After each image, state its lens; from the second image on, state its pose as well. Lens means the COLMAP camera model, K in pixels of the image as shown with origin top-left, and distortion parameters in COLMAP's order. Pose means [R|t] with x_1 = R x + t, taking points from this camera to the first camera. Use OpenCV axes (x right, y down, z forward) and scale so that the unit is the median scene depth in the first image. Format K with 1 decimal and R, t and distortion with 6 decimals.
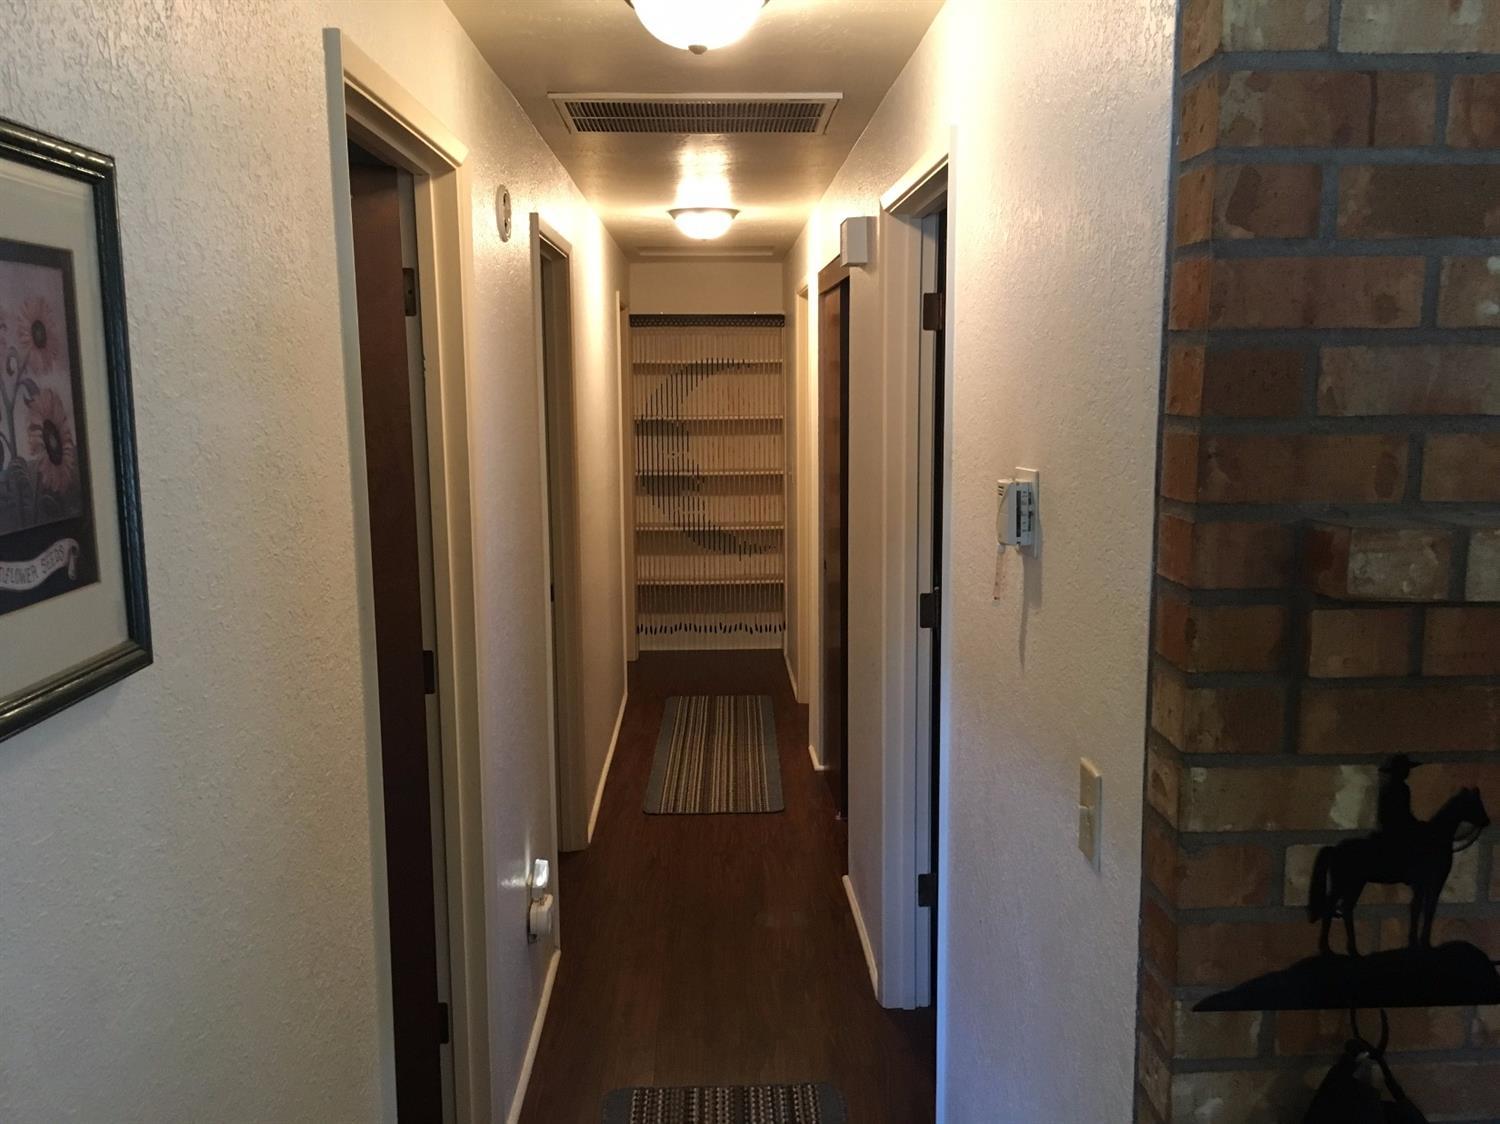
lens RADIAL K [[1265.0, 0, 752.2], [0, 1265.0, 563.2], [0, 0, 1]] dist [0.066854, -0.095935]
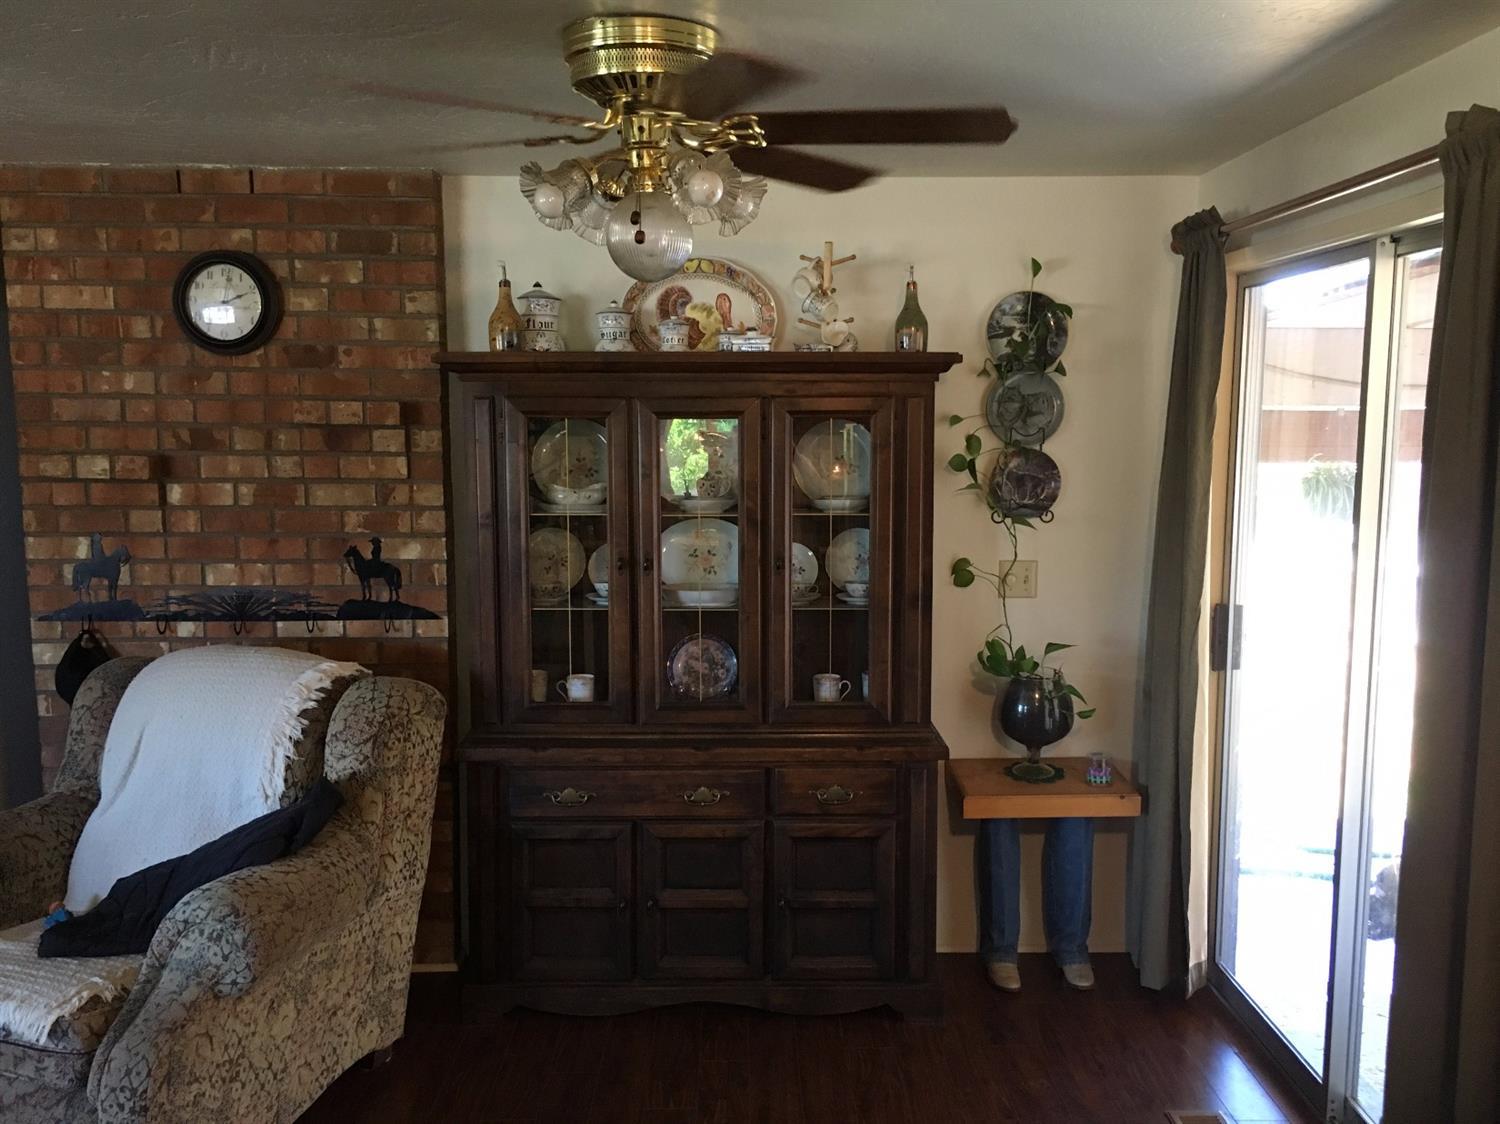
lens RADIAL K [[1265.0, 0, 748.5], [0, 1265.0, 560.2], [0, 0, 1]] dist [0.066854, -0.095935]
pose [[0.999844, 0.009554, -0.014886, 2.177758], [-0.009969, 0.999558, -0.028014, 0.294156], [0.014612, 0.028158, 0.999497, -2.076204]]
